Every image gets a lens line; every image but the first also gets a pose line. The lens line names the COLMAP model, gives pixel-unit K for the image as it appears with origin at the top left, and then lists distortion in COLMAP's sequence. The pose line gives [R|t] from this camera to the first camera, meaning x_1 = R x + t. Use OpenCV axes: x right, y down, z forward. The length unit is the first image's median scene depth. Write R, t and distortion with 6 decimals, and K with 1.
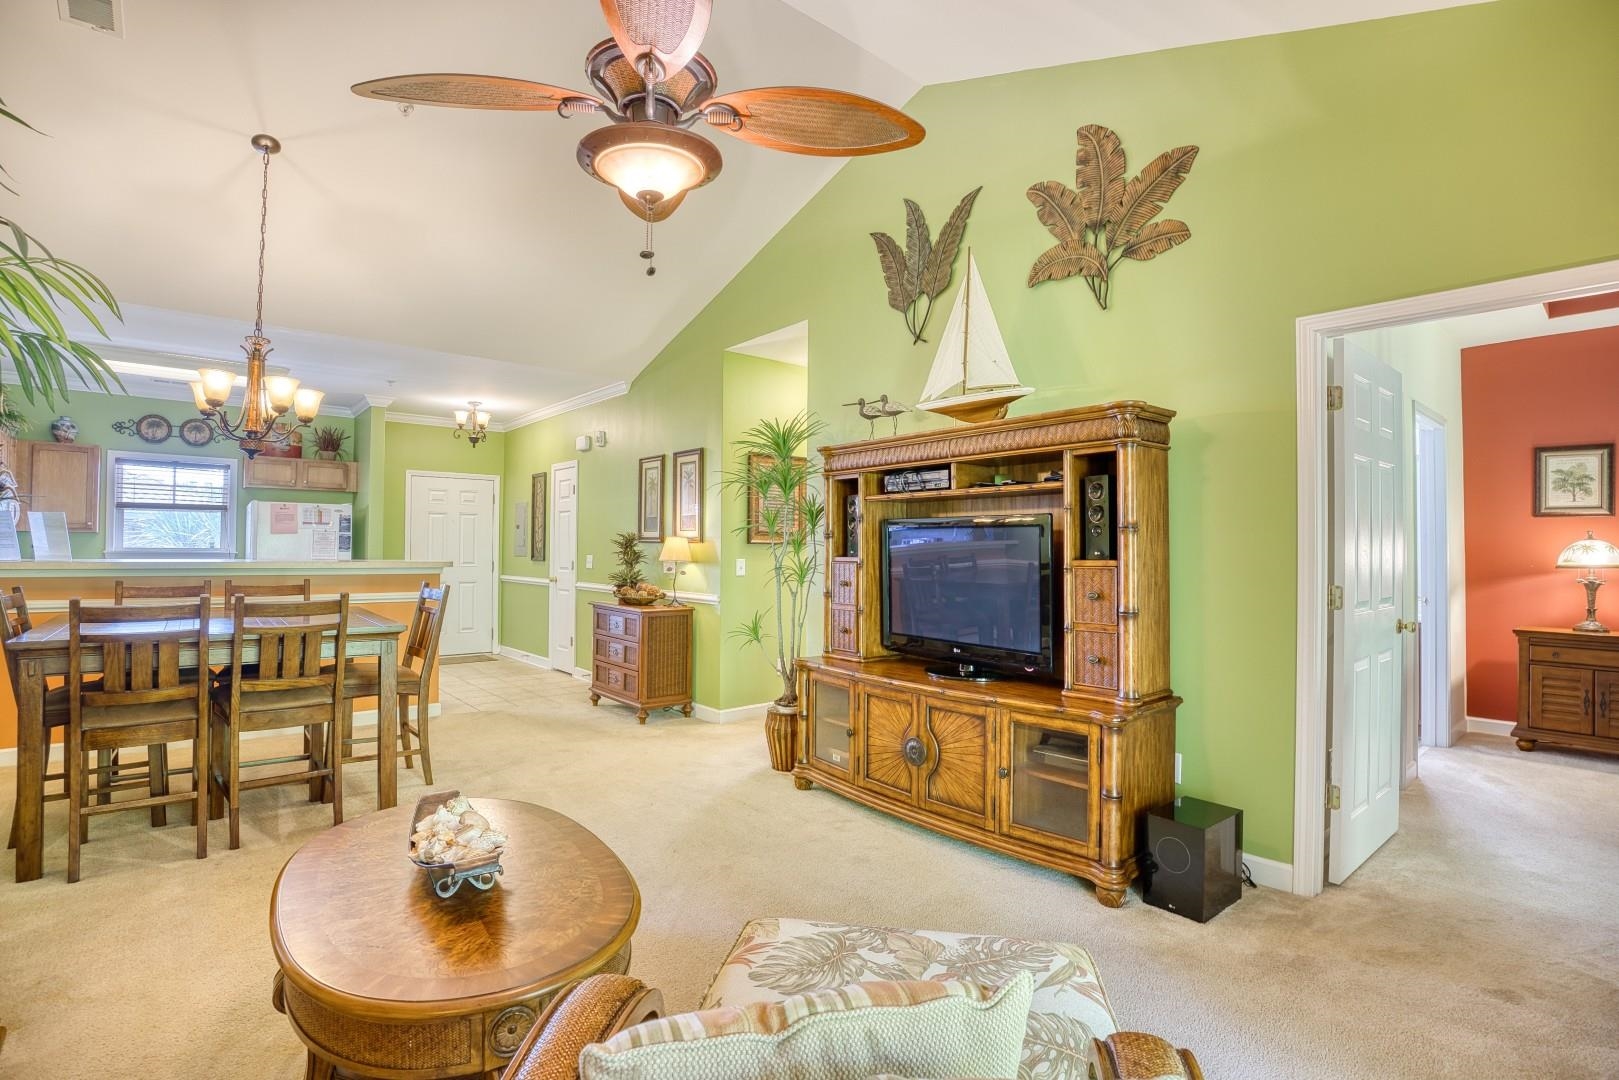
lens RADIAL K [[764.5, 0, 807.7], [0, 764.5, 534.4], [0, 0, 1]] dist [-0.063870, 0.017872]
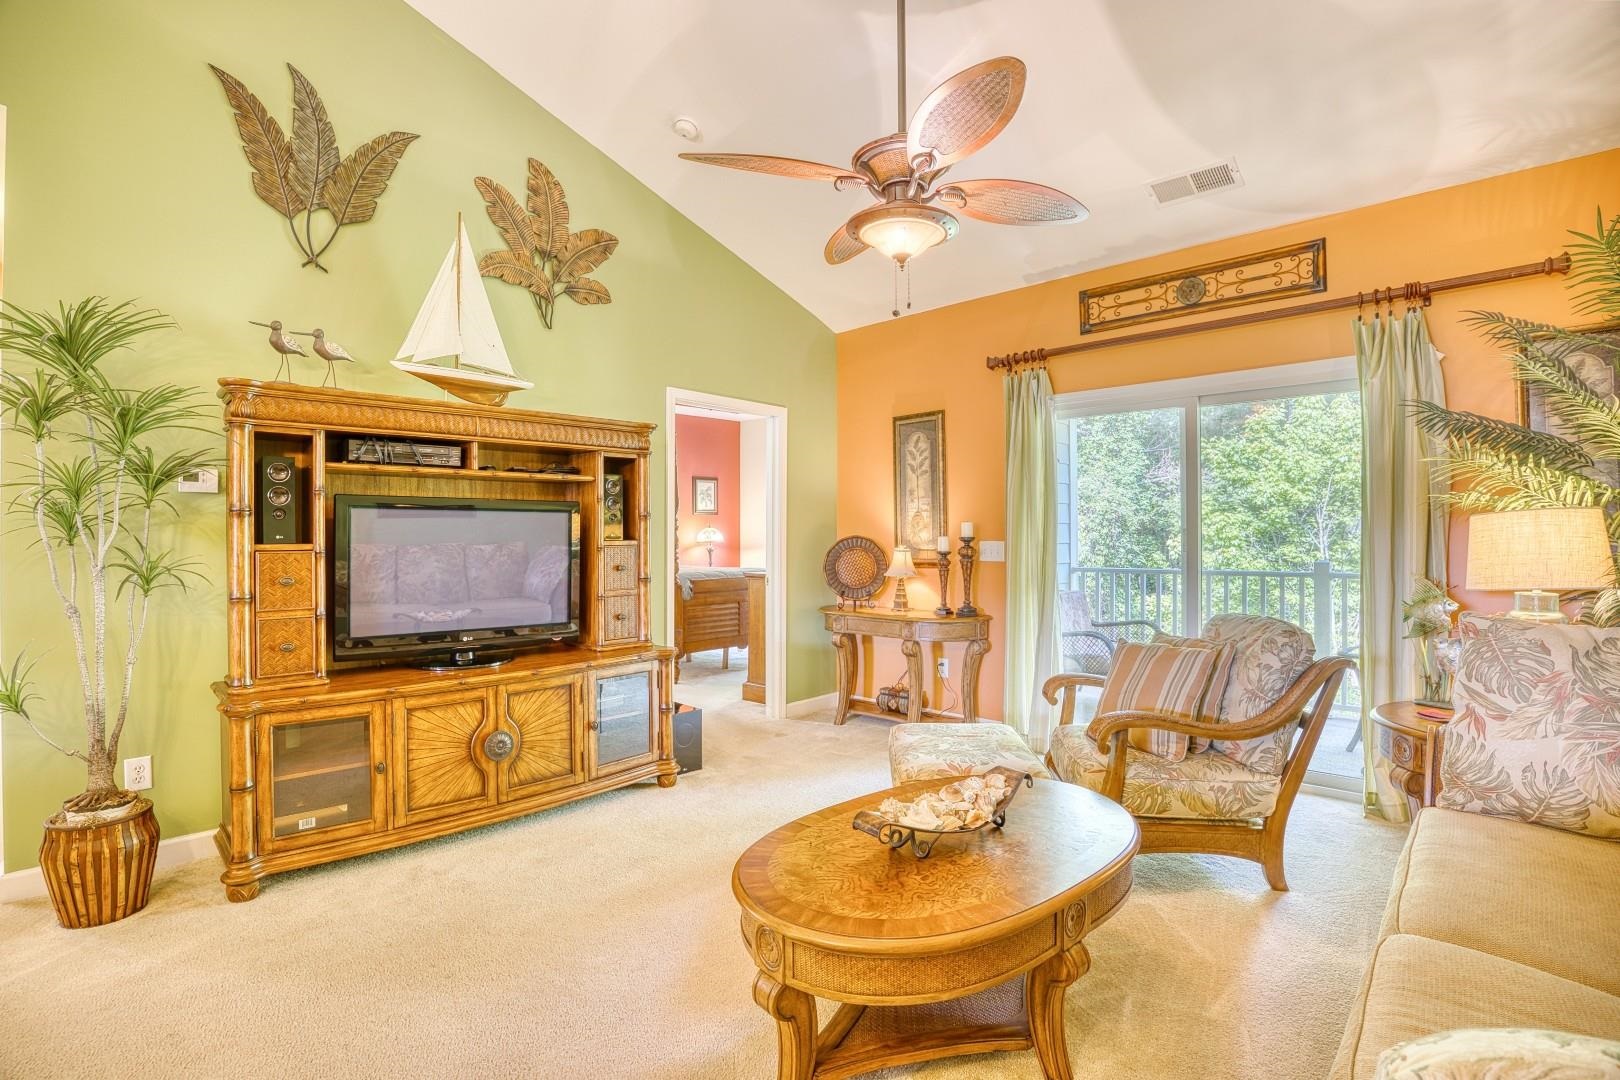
lens RADIAL K [[765.0, 0, 808.2], [0, 765.0, 534.4], [0, 0, 1]] dist [-0.063870, 0.017872]
pose [[-0.096480, -0.003025, 0.995330, -0.644965], [-0.015974, 0.999871, 0.001491, 0.011337], [-0.995207, -0.015756, -0.096516, 0.551882]]
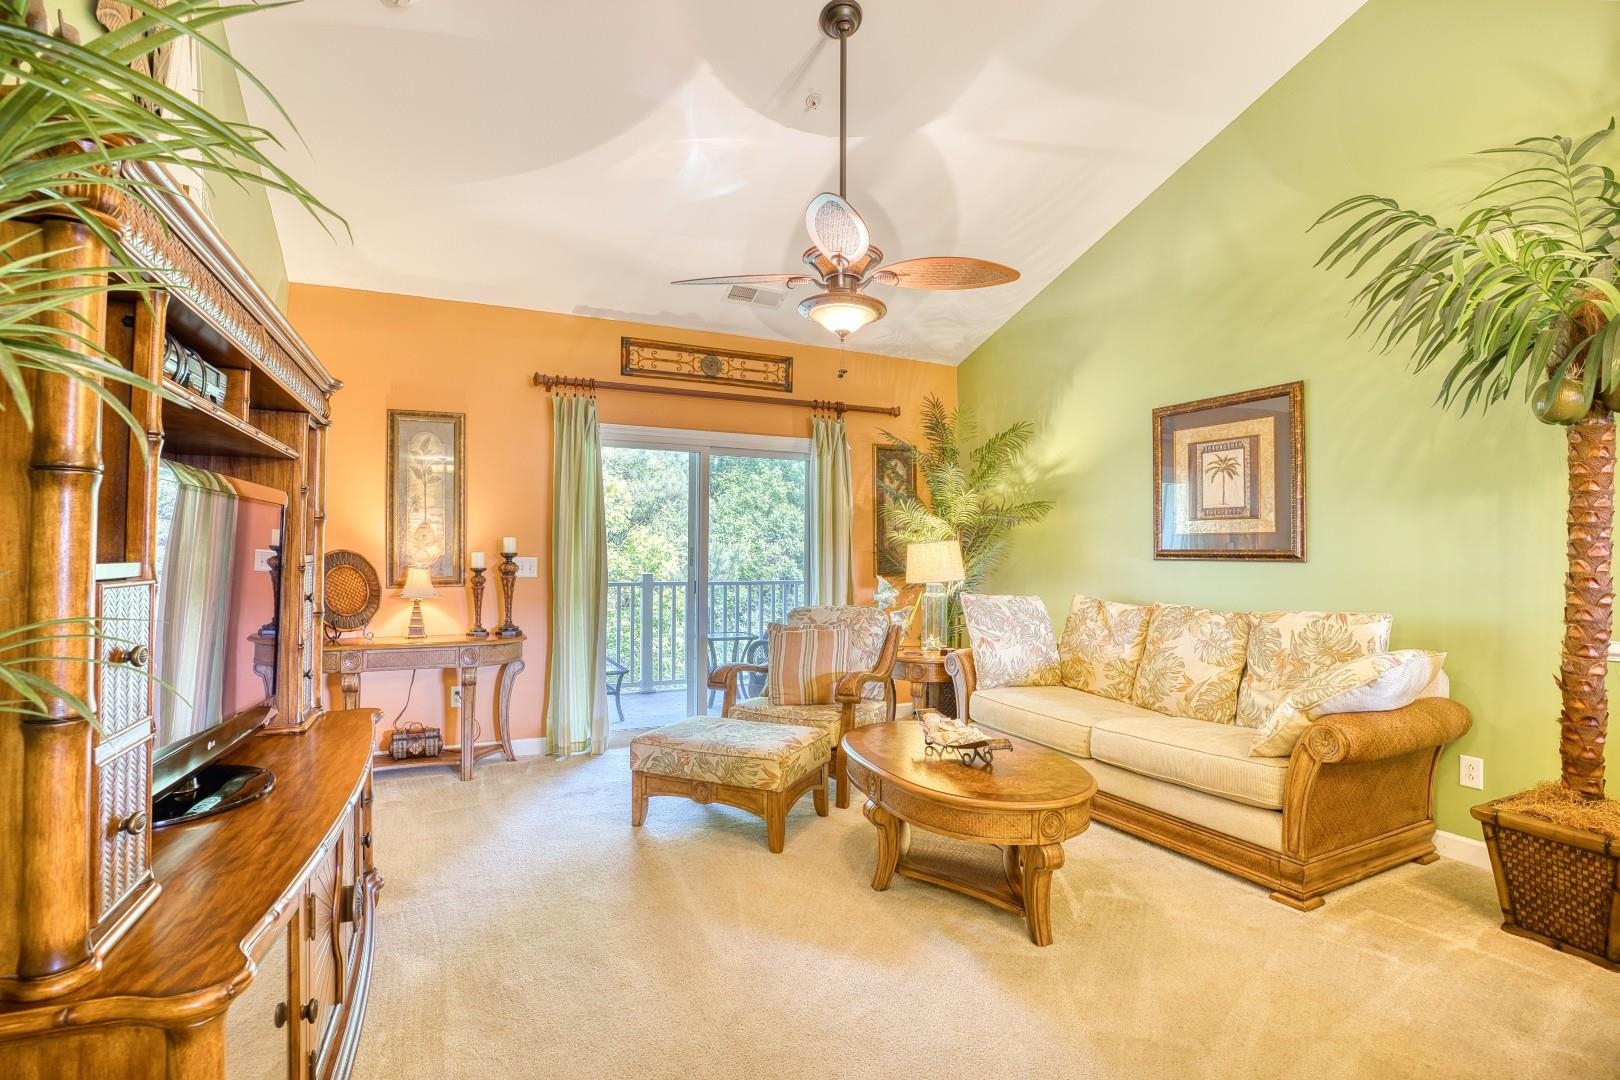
lens RADIAL K [[765.0, 0, 808.2], [0, 765.0, 534.4], [0, 0, 1]] dist [-0.063870, 0.017872]
pose [[-0.965271, -0.002782, 0.261235, -0.246615], [-0.014150, 0.999032, -0.041647, 0.025652], [-0.260866, -0.043897, -0.964377, 1.123701]]
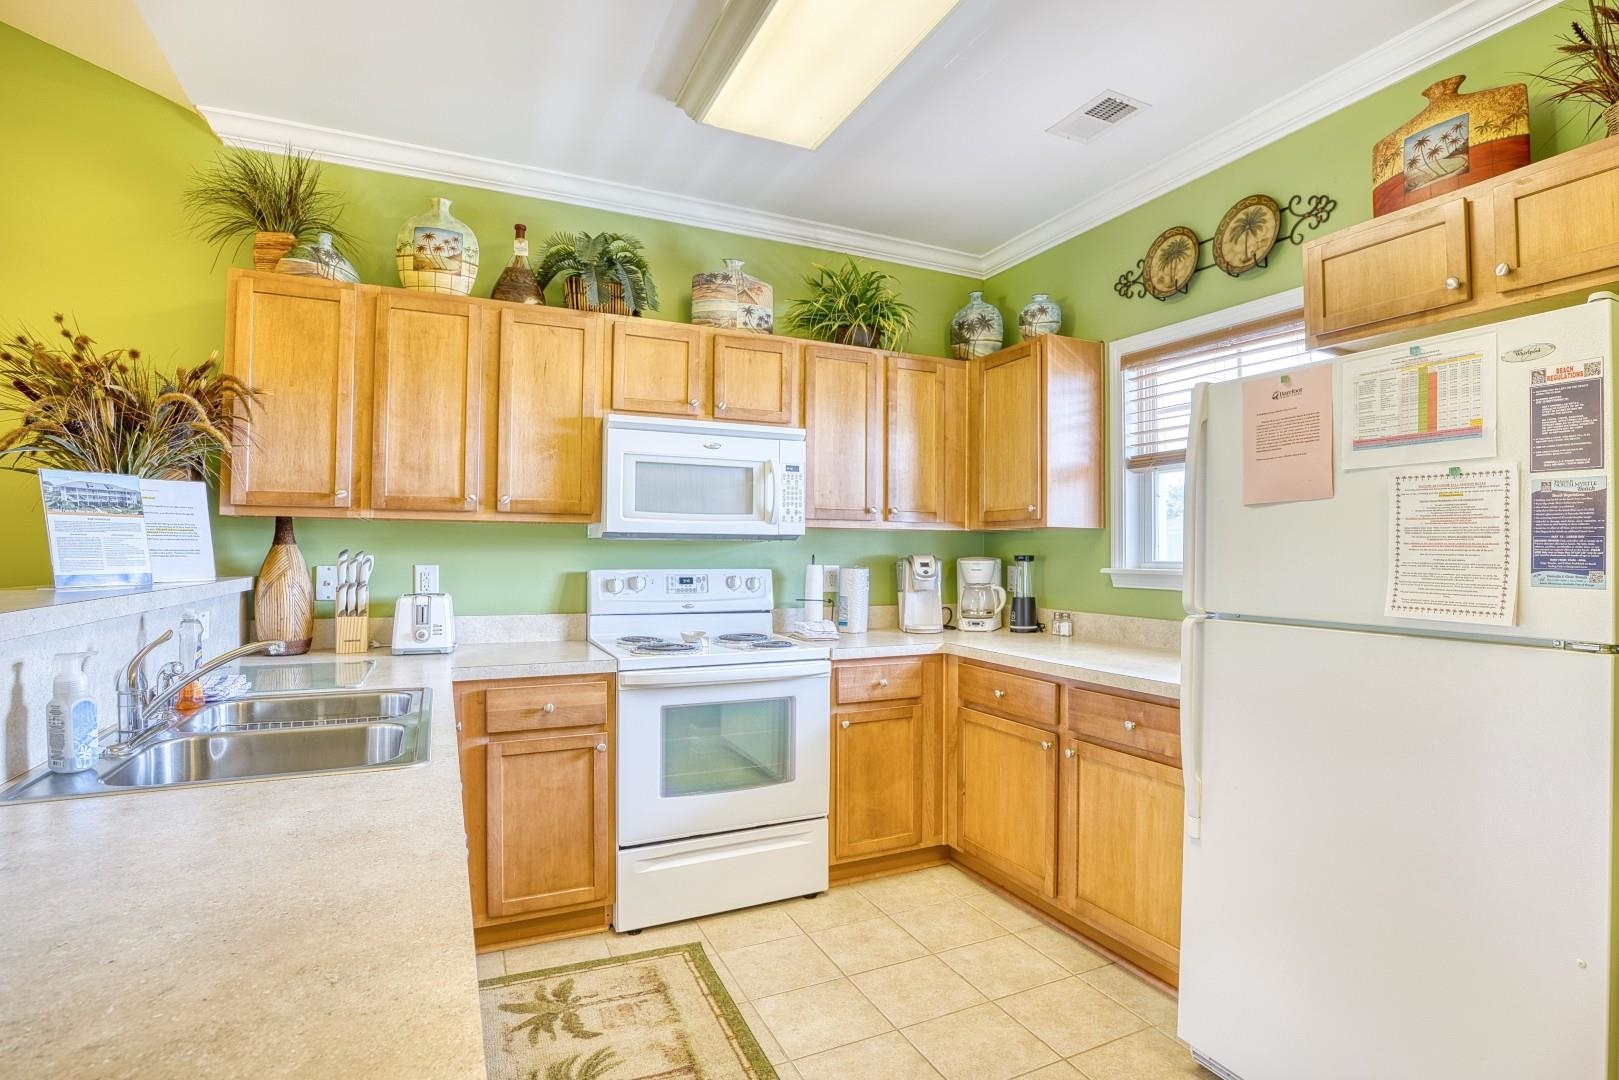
lens RADIAL K [[807.5, 0, 861.9], [0, 807.5, 537.8], [0, 0, 1]] dist [-0.072362, 0.024843]
pose [[-0.231486, -0.027637, -0.972446, -0.709895], [0.010631, 0.999465, -0.030935, 0.026511], [0.972780, -0.017499, -0.231068, 1.513304]]
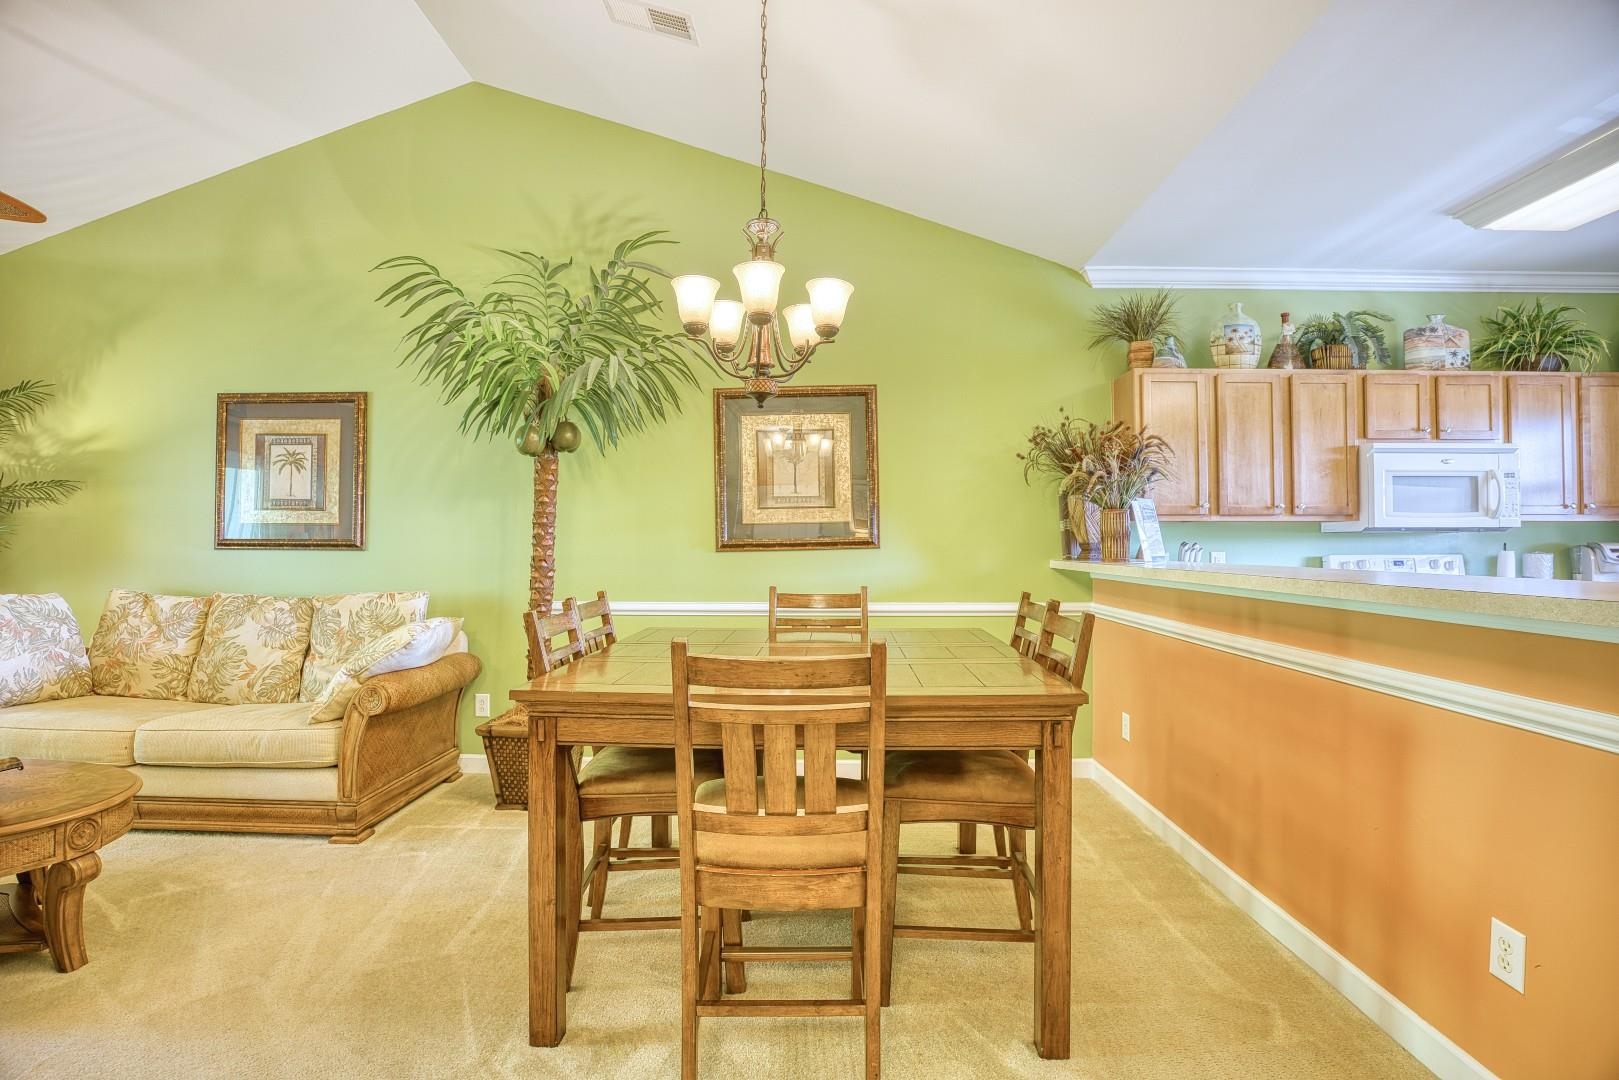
lens RADIAL K [[754.6, 0, 807.8], [0, 754.6, 535.4], [0, 0, 1]] dist [-0.062116, 0.015451]
pose [[-0.666894, -0.017056, -0.744957, -0.238211], [0.008575, 0.999496, -0.030560, 0.028646], [0.745103, -0.026768, -0.666412, 1.231008]]
